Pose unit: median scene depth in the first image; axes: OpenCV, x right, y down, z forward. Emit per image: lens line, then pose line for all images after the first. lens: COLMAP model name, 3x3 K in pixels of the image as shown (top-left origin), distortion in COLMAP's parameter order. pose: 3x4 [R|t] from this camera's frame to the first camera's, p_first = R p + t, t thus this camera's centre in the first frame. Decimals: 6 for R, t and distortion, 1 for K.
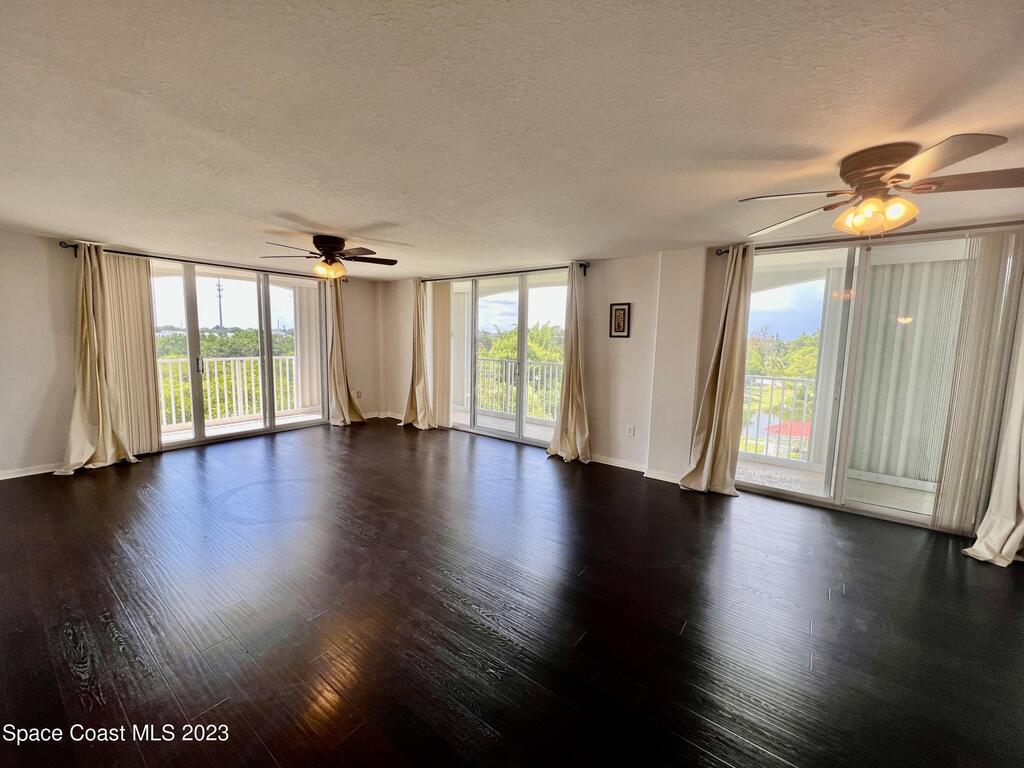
lens RADIAL K [[407.9, 0, 512.0], [0, 407.9, 384.0], [0, 0, 1]] dist [0.011143, -0.000101]
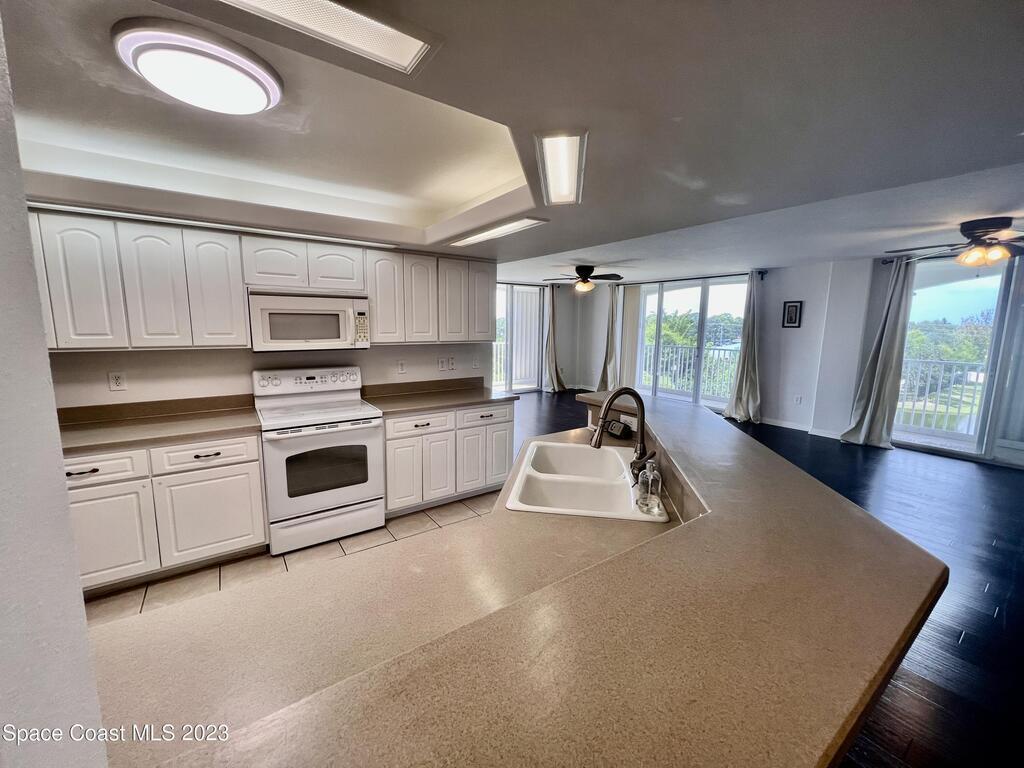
lens RADIAL K [[414.6, 0, 512.0], [0, 414.6, 384.0], [0, 0, 1]] dist [0.007675, -0.000307]
pose [[0.955793, 0.033969, -0.292072, -0.190371], [-0.026613, 0.999221, 0.029123, 0.049779], [0.292834, -0.020063, 0.955953, -0.522664]]
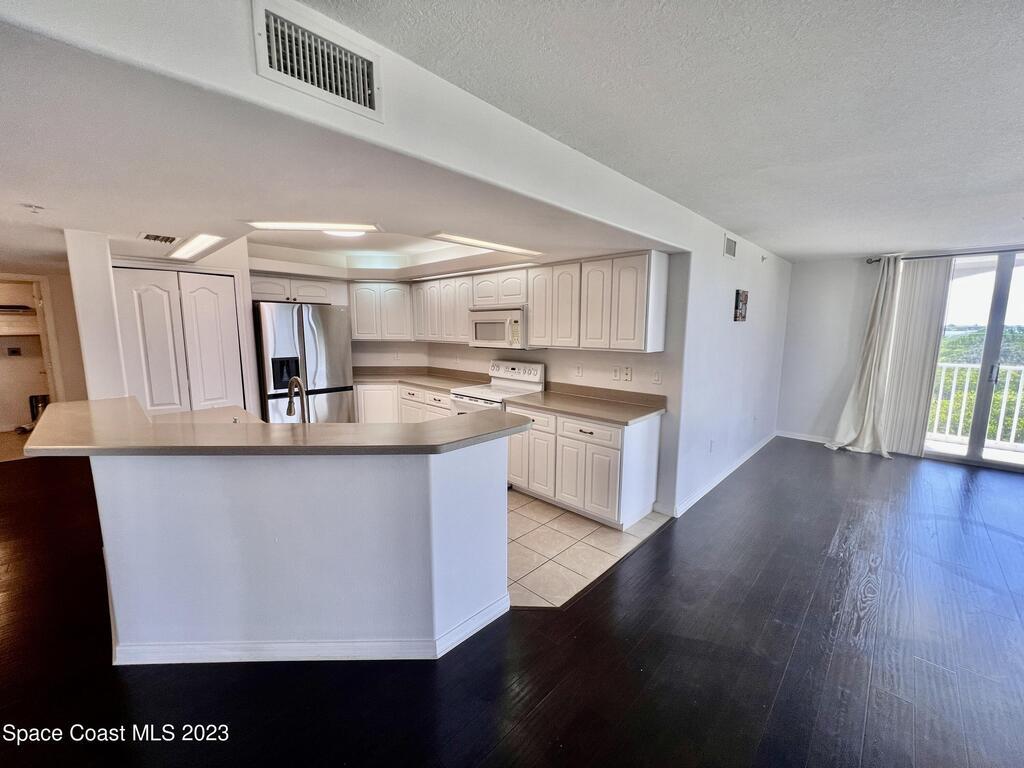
lens RADIAL K [[414.6, 0, 512.0], [0, 414.6, 384.0], [0, 0, 1]] dist [0.007675, -0.000307]
pose [[-0.119105, 0.118925, -0.985734, 0.228098], [-0.120134, 0.983781, 0.133205, -0.022974], [0.985587, 0.134286, -0.102886, 0.138032]]
